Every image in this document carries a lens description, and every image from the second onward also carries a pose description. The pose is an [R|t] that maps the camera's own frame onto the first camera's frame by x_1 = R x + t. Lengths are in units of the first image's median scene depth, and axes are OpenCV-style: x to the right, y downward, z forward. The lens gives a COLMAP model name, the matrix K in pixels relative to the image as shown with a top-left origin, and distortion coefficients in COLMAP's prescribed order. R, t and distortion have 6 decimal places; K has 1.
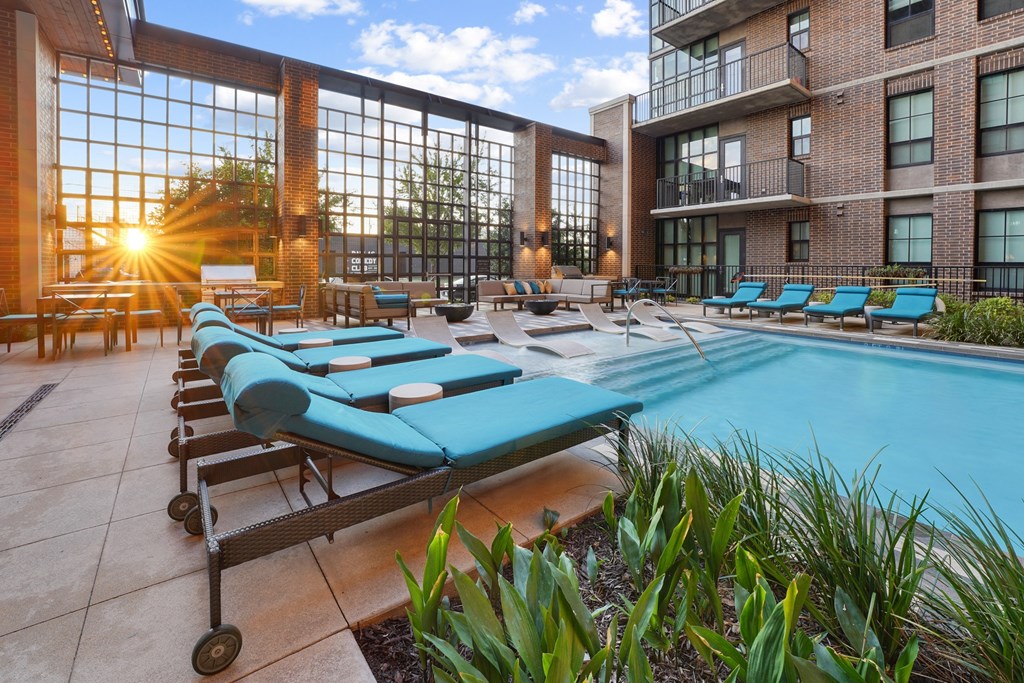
lens RADIAL K [[472.4, 0, 535.9], [0, 472.4, 277.3], [0, 0, 1]] dist [-0.005753, -0.001479]
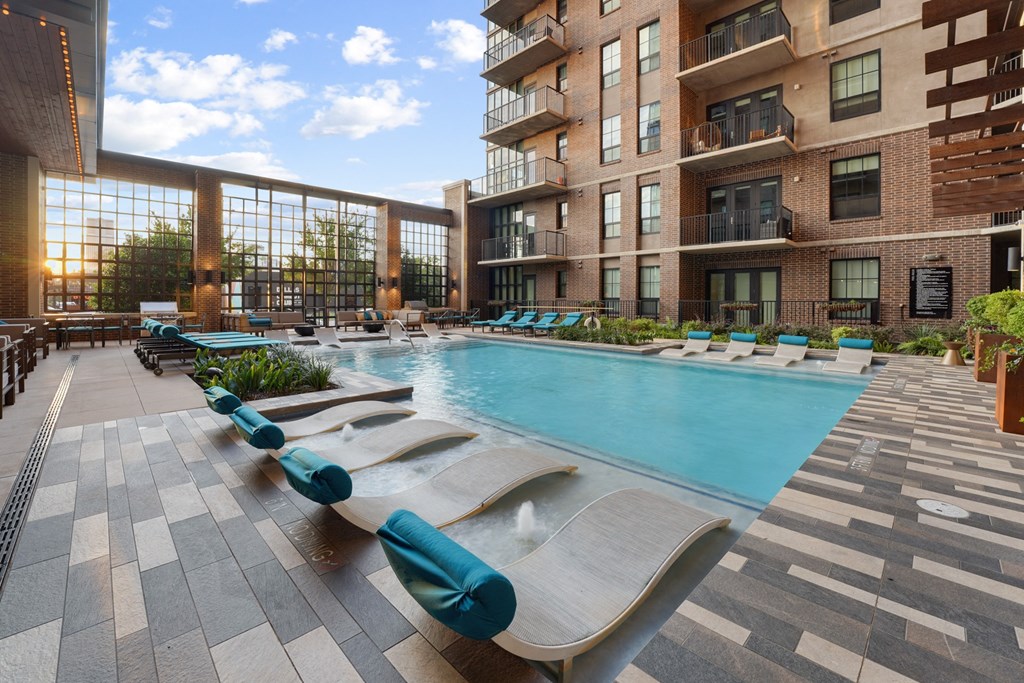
lens RADIAL K [[432.1, 0, 521.7], [0, 432.1, 310.2], [0, 0, 1]] dist [-0.029120, 0.002311]
pose [[0.994136, -0.006792, 0.107922, 0.284207], [0.007012, 0.999974, -0.001656, 0.009554], [-0.107908, 0.002403, 0.994158, -0.381206]]
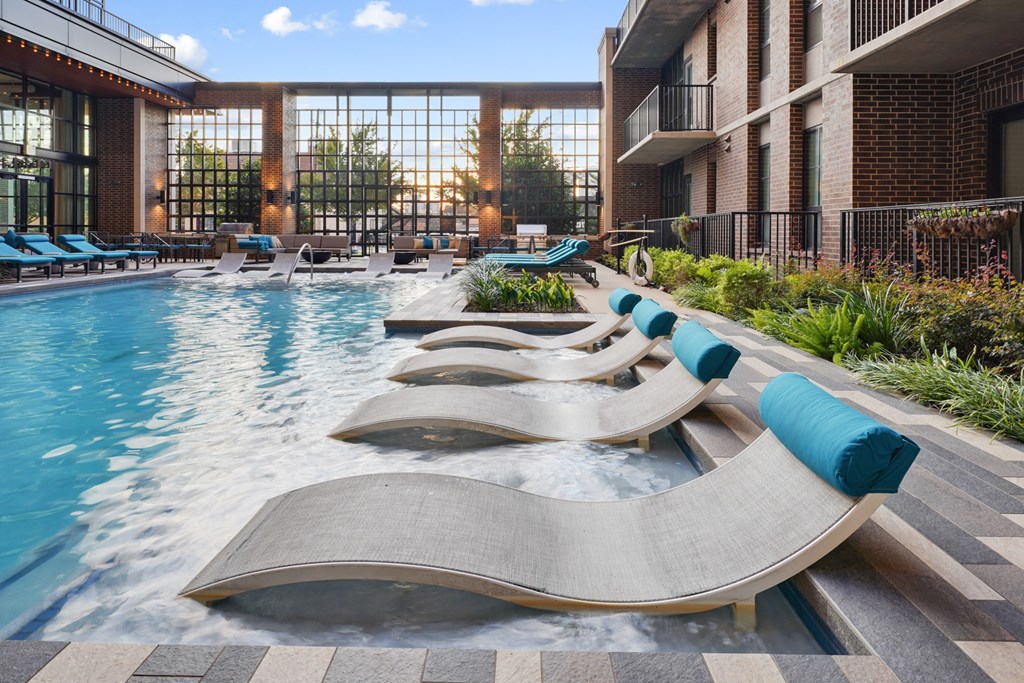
lens RADIAL K [[568.3, 0, 518.9], [0, 568.3, 237.2], [0, 0, 1]] dist [0.002774, -0.000821]
pose [[0.771157, 0.002126, -0.636642, 0.932845], [-0.012513, 0.999852, -0.011818, 0.021447], [0.636522, 0.017080, 0.771069, 0.101473]]
